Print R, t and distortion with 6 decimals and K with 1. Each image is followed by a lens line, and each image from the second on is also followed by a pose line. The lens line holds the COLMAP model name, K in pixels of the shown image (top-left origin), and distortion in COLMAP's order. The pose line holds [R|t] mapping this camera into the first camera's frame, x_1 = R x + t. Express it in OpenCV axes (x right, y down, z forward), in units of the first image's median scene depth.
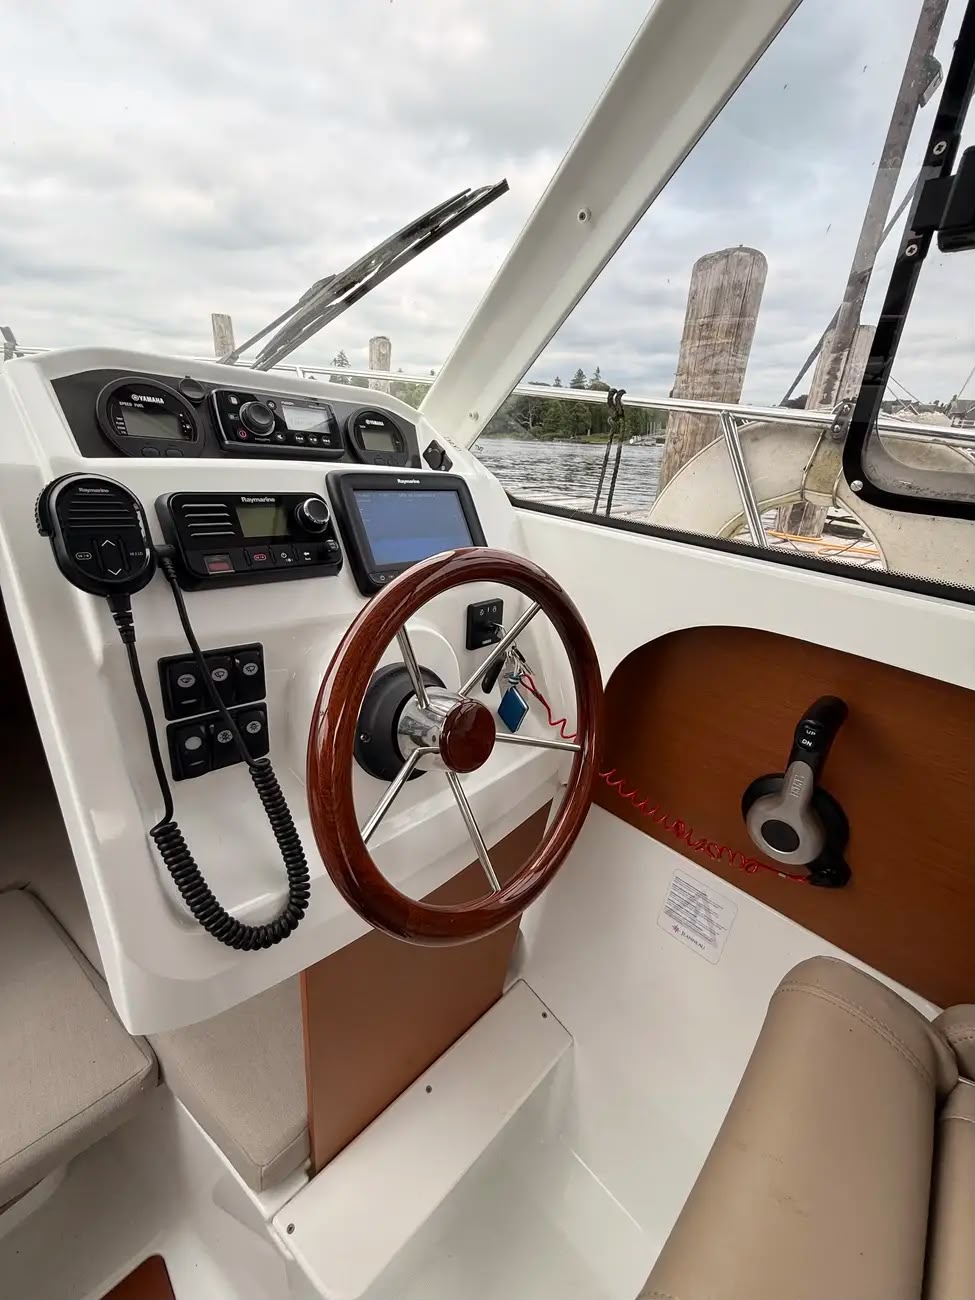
lens RADIAL K [[517.4, 0, 487.6], [0, 517.4, 648.4], [0, 0, 1]] dist [0.001287, -0.000498]
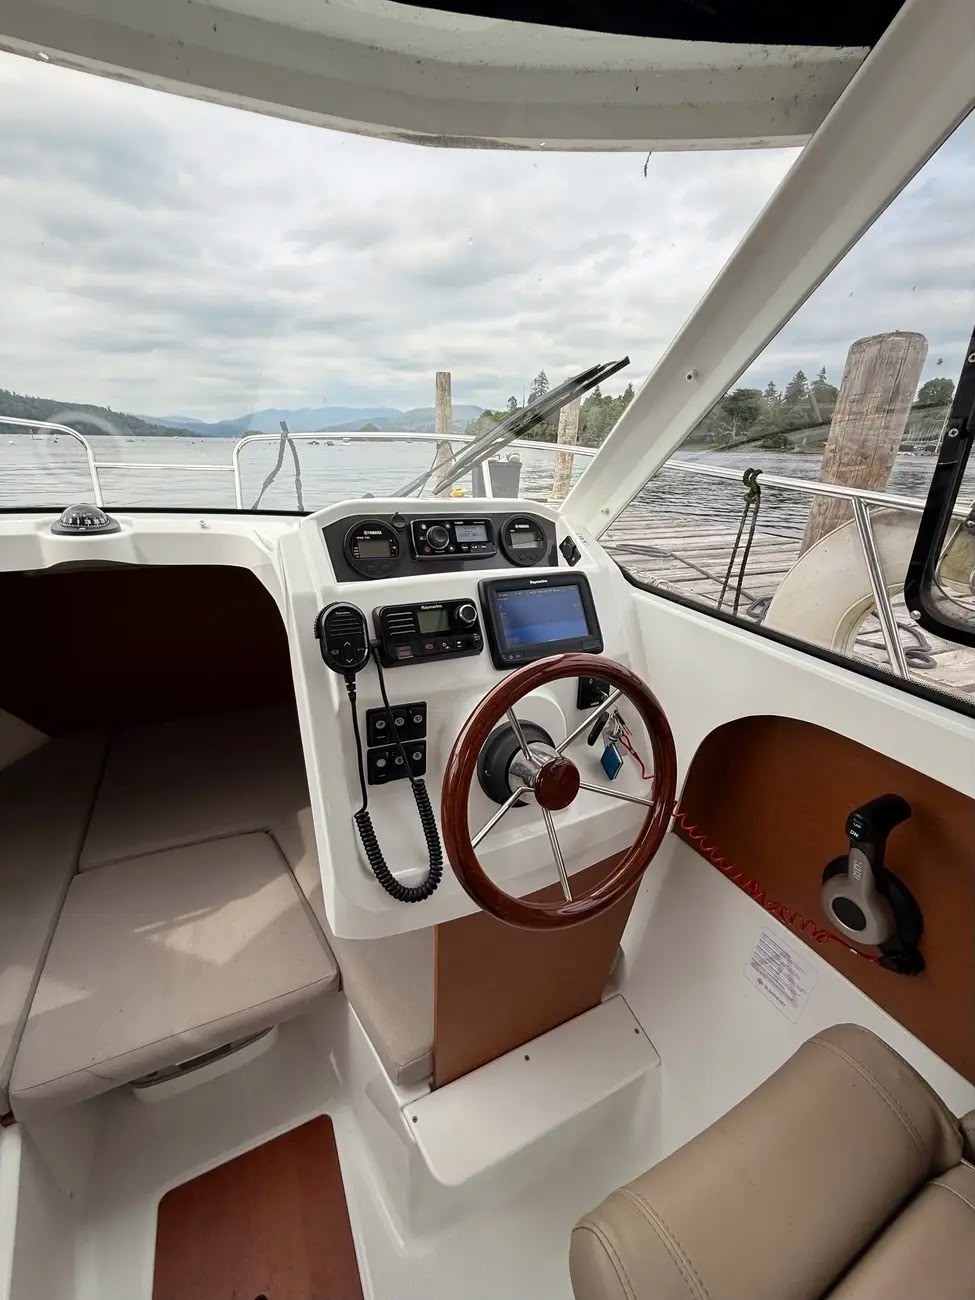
lens RADIAL K [[517.4, 0, 487.7], [0, 517.4, 647.4], [0, 0, 1]] dist [0.001287, -0.000498]
pose [[0.946721, 0.071394, -0.314041, 0.166809], [-0.077844, 0.996933, -0.008029, -0.144074], [0.312505, 0.032047, 0.949375, -0.324848]]
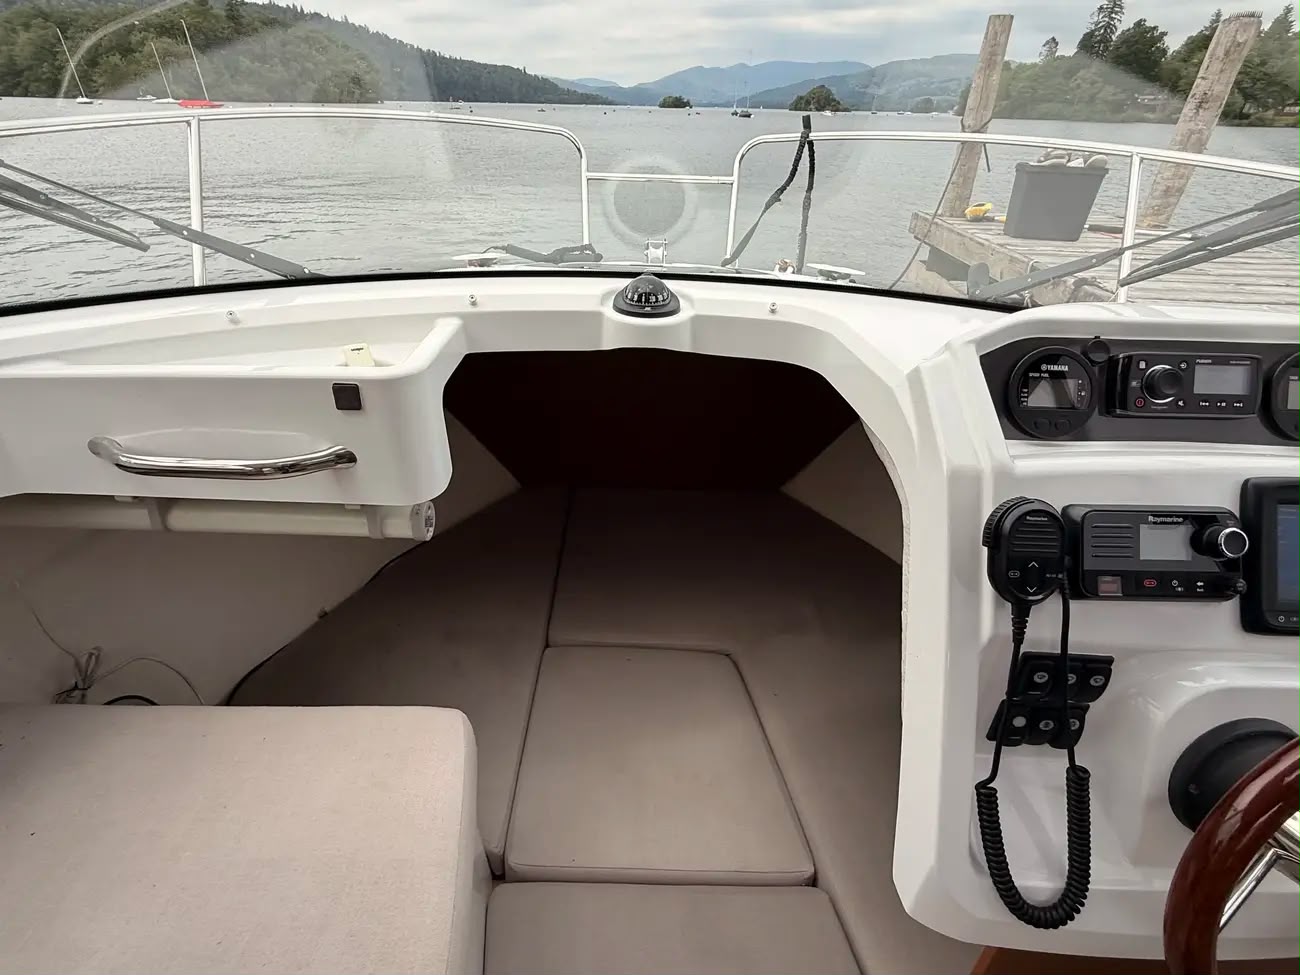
lens RADIAL K [[651.4, 0, 650.0], [0, 651.4, 488.7], [0, 0, 1]] dist [0.001764, -0.000593]
pose [[0.709212, 0.301804, -0.637128, -0.312419], [-0.222649, 0.953366, 0.203766, -0.317228], [0.668914, -0.002657, 0.743335, -0.445009]]
